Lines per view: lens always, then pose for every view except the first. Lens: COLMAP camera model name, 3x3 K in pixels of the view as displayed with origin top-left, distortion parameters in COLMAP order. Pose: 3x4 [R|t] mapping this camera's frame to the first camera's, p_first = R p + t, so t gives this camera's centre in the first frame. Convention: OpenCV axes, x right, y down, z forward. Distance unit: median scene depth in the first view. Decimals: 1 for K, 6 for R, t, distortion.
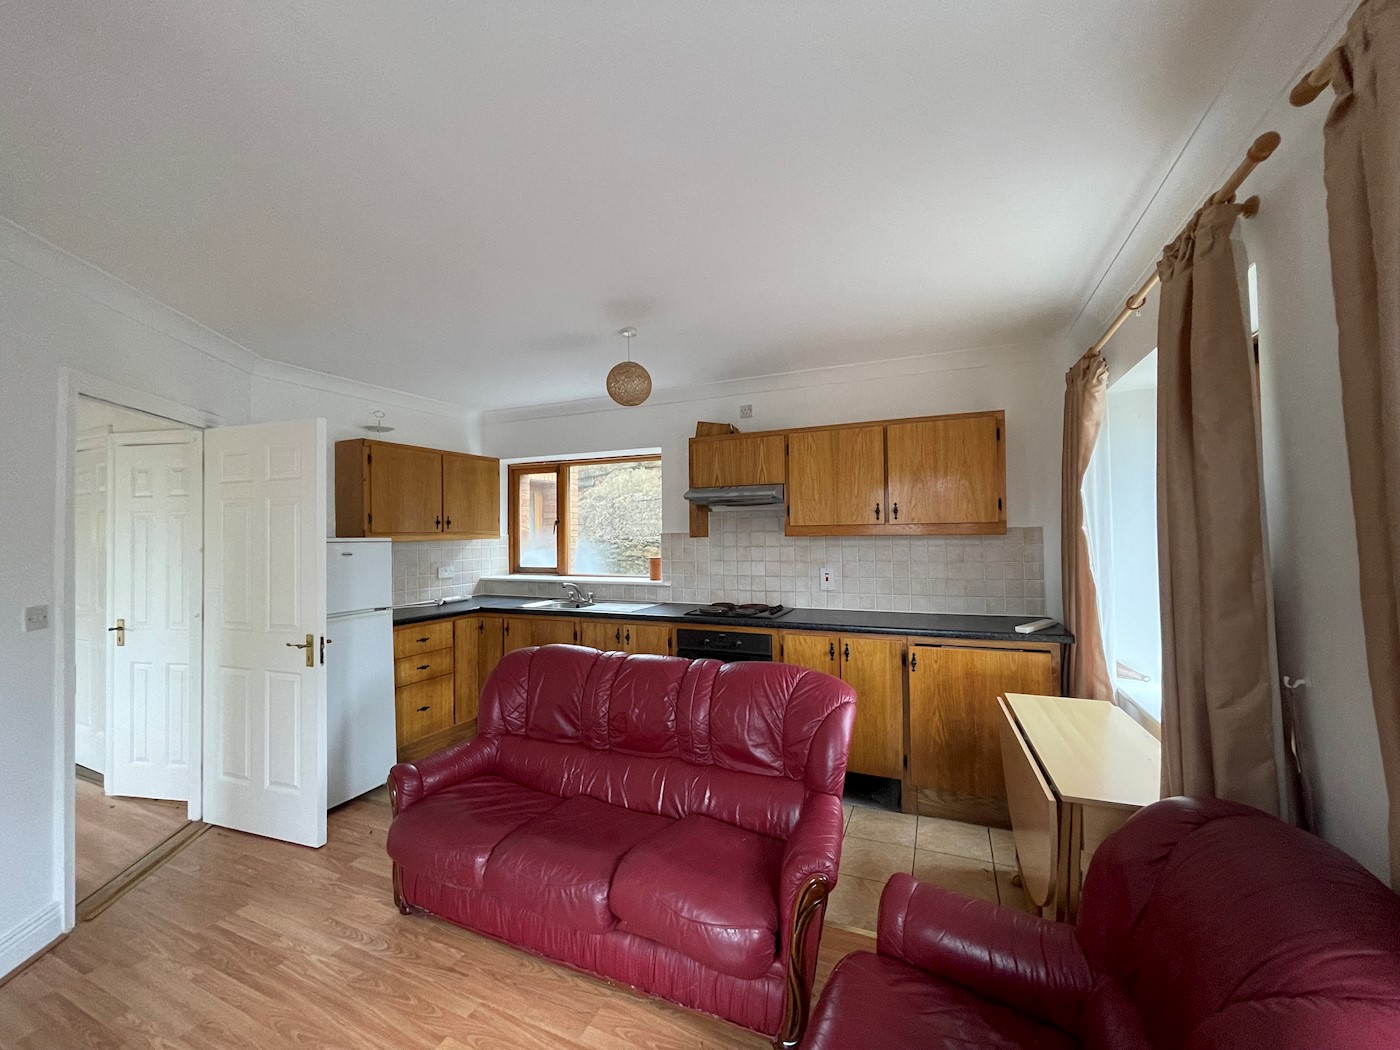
lens RADIAL K [[568.8, 0, 692.9], [0, 568.8, 526.6], [0, 0, 1]] dist [0.002428, 0.000193]
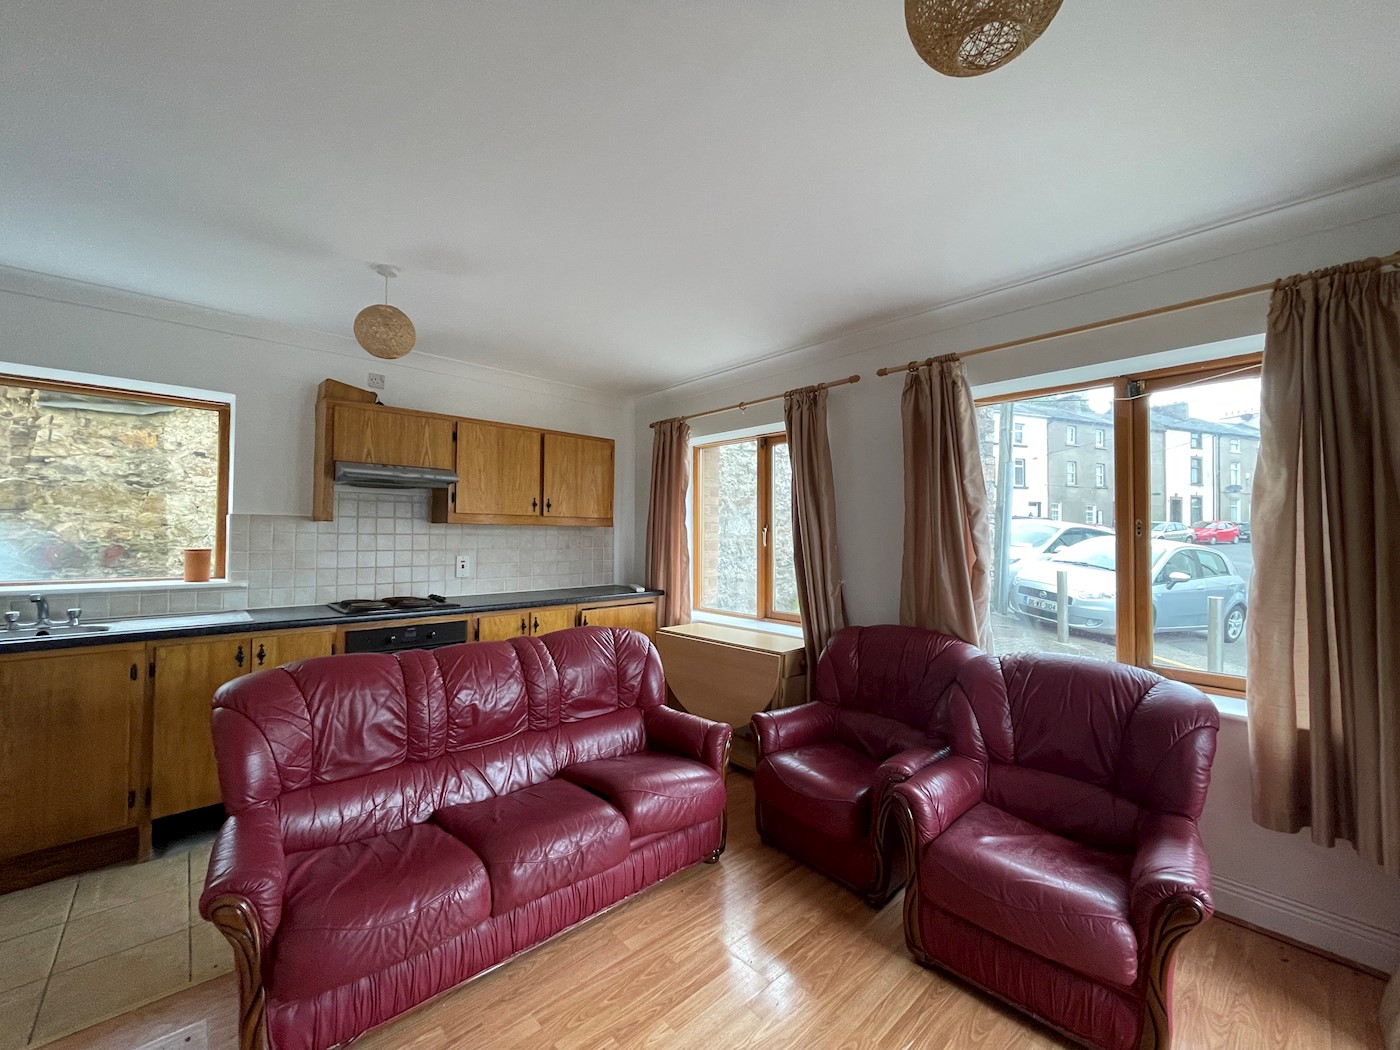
lens RADIAL K [[568.8, 0, 701.5], [0, 568.8, 524.0], [0, 0, 1]] dist [0.002428, 0.000193]
pose [[0.401260, 0.034443, 0.915316, -0.542503], [-0.026657, 0.999309, -0.025918, 0.030664], [-0.915576, -0.014000, 0.401901, 0.188282]]
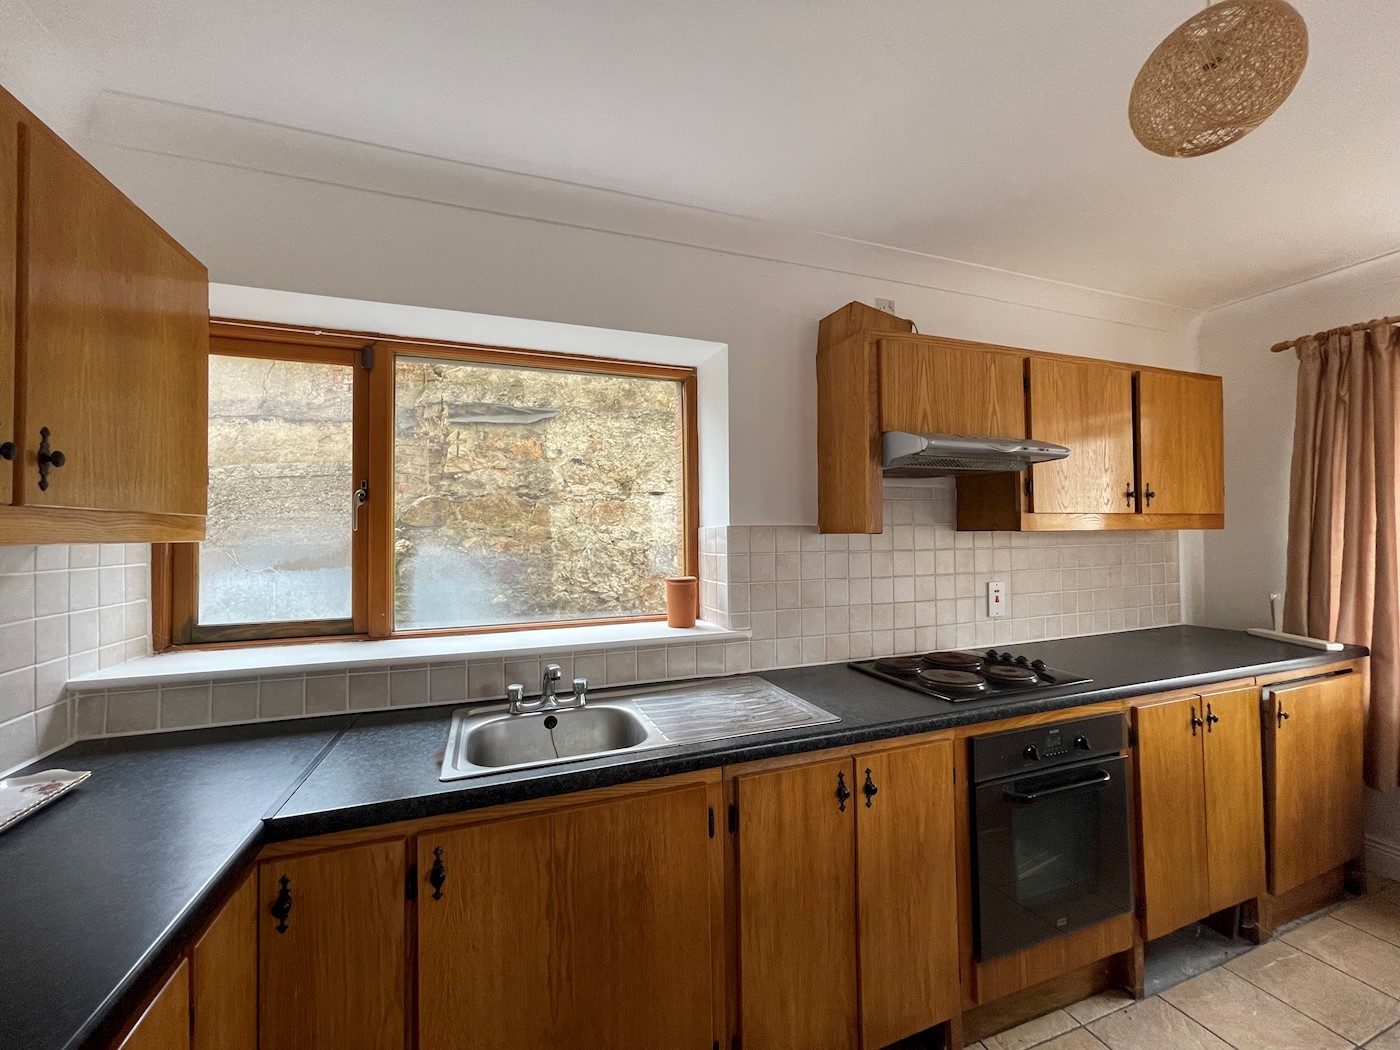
lens RADIAL K [[568.8, 0, 702.5], [0, 568.8, 529.4], [0, 0, 1]] dist [0.002428, 0.000193]
pose [[0.716040, 0.009629, 0.697993, -0.456097], [-0.005335, 0.999951, -0.008321, 0.020692], [-0.698039, 0.002234, 0.716057, 0.773579]]
